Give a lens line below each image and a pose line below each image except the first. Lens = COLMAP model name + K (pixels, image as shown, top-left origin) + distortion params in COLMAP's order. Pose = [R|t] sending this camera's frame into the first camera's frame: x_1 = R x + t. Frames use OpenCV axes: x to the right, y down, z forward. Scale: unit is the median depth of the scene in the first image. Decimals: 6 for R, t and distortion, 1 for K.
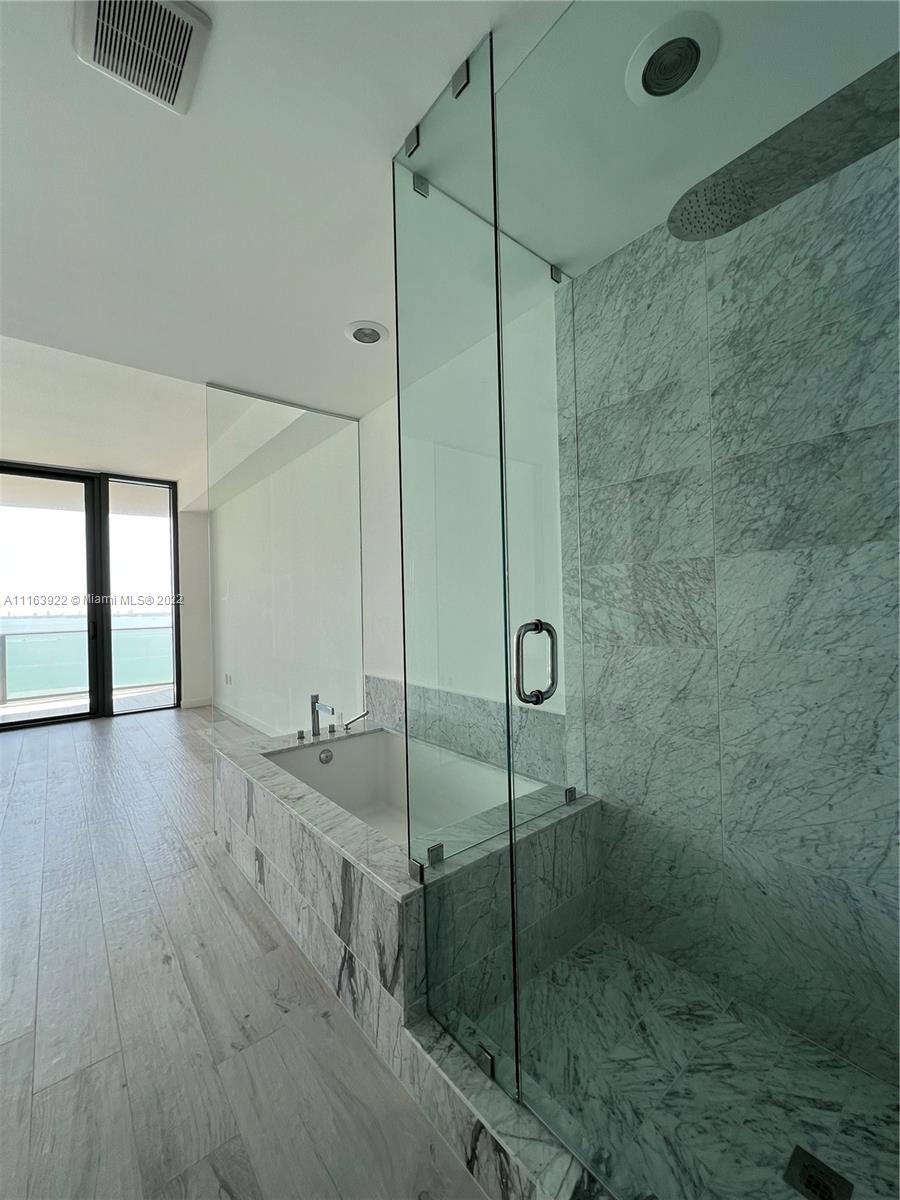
lens RADIAL K [[480.2, 0, 447.7], [0, 480.2, 601.5], [0, 0, 1]] dist [-0.002670, 0.001045]
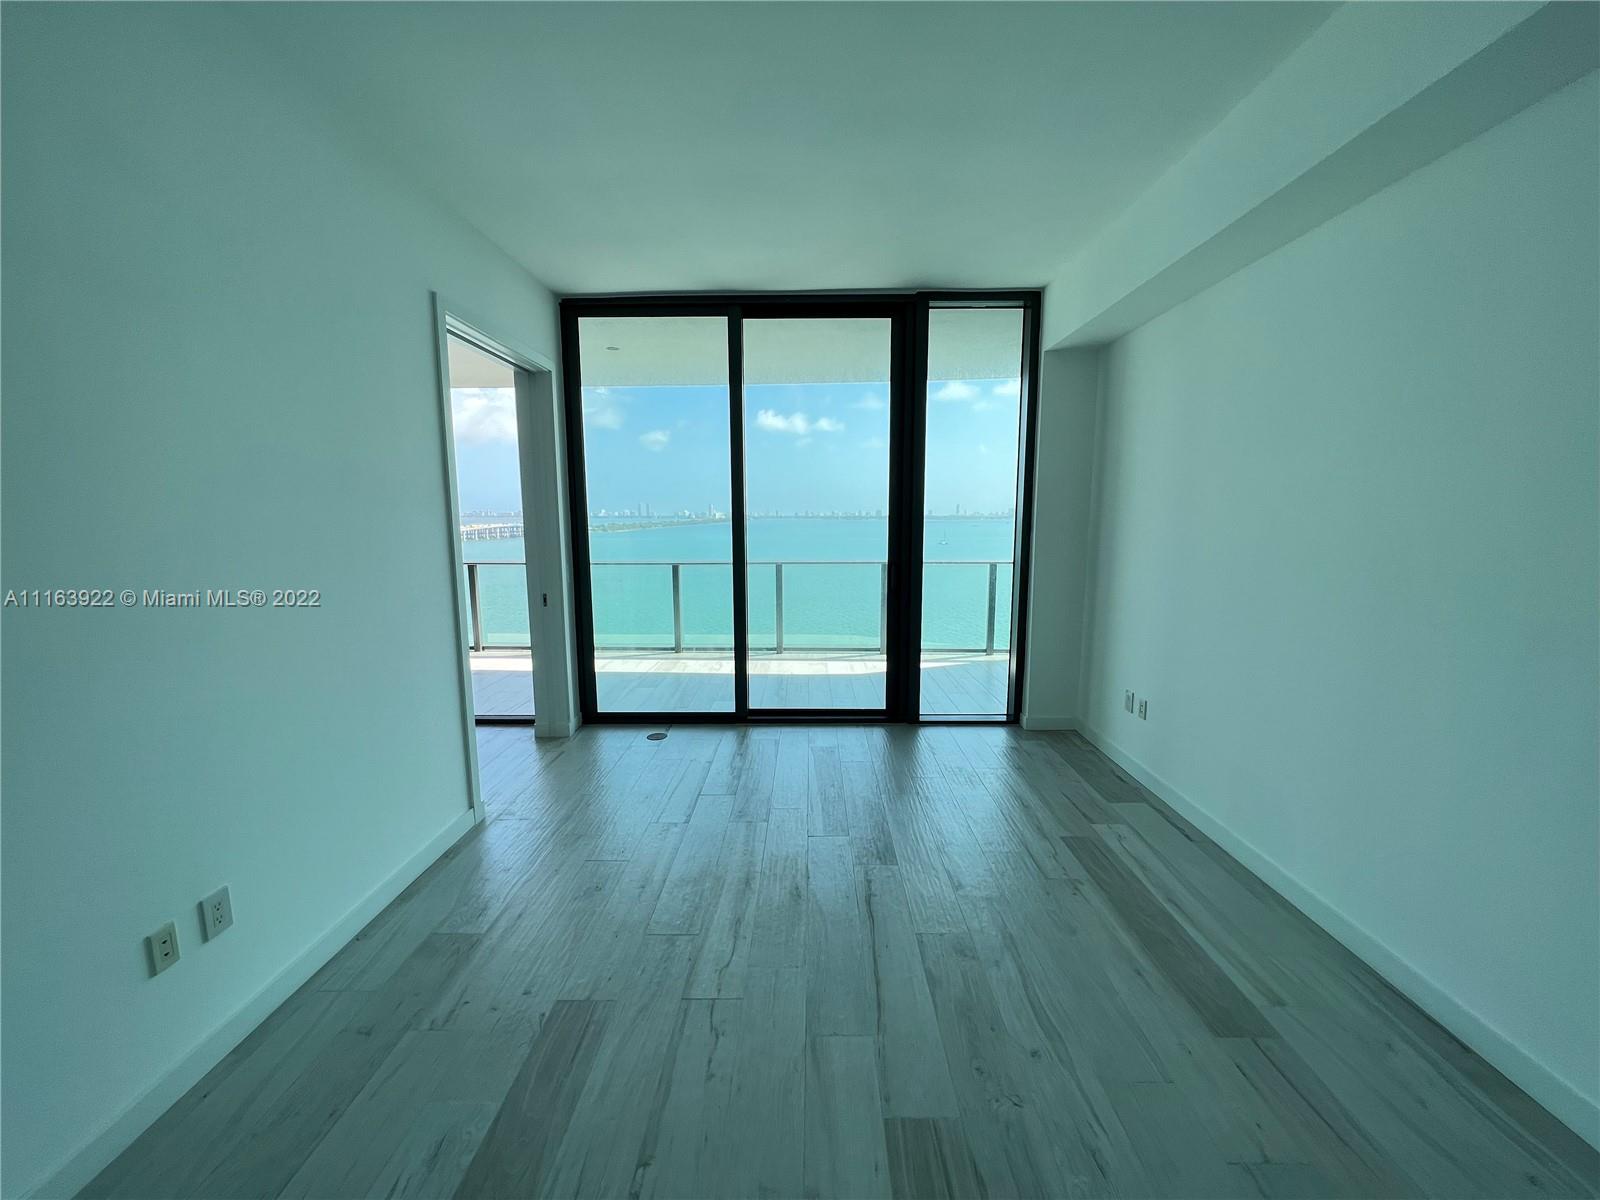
lens RADIAL K [[640.3, 0, 802.3], [0, 640.3, 605.5], [0, 0, 1]] dist [-0.002670, 0.001045]
pose [[0.763503, 0.112584, -0.635915, -1.065514], [-0.011738, 0.986944, 0.160638, -0.109595], [0.645698, -0.115183, 0.754856, 1.078593]]
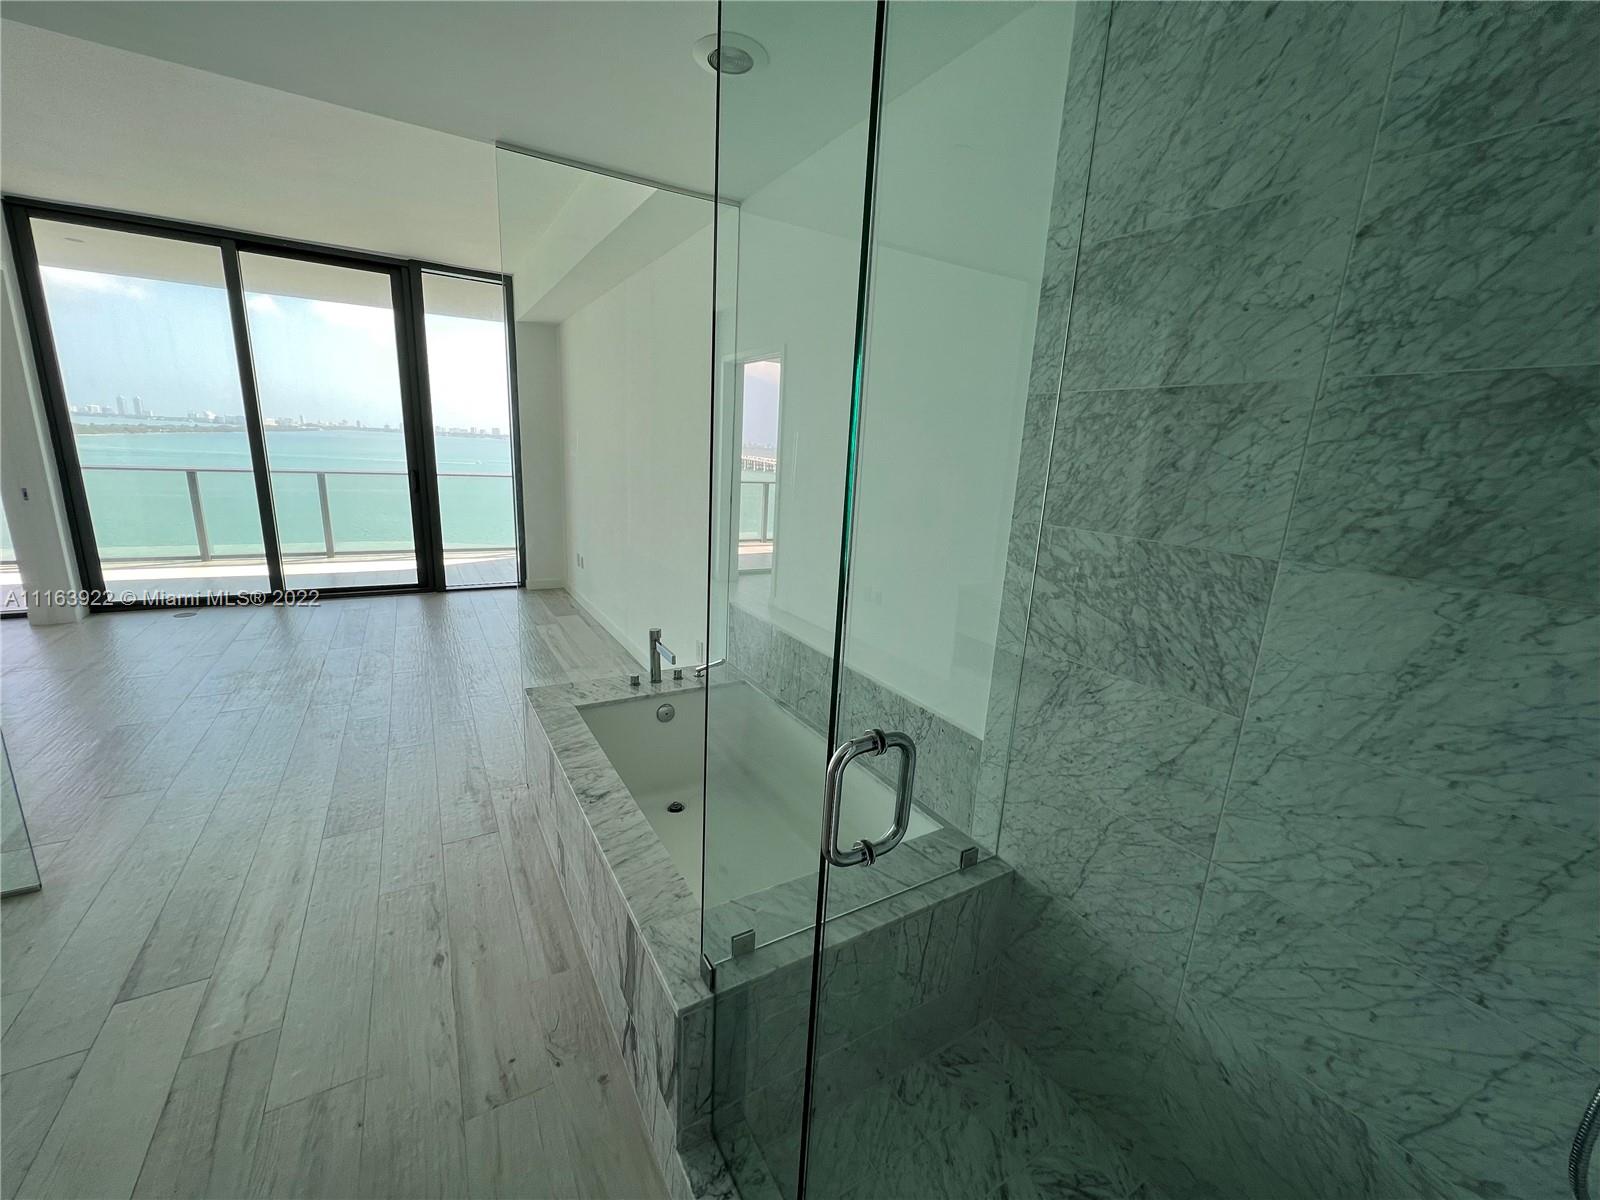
lens RADIAL K [[640.3, 0, 799.7], [0, 640.3, 603.1], [0, 0, 1]] dist [-0.002670, 0.001045]
pose [[0.985372, 0.109314, -0.130735, 0.103314], [-0.075069, 0.967149, 0.242875, -0.161170], [0.152990, -0.229508, 0.961208, 0.178868]]
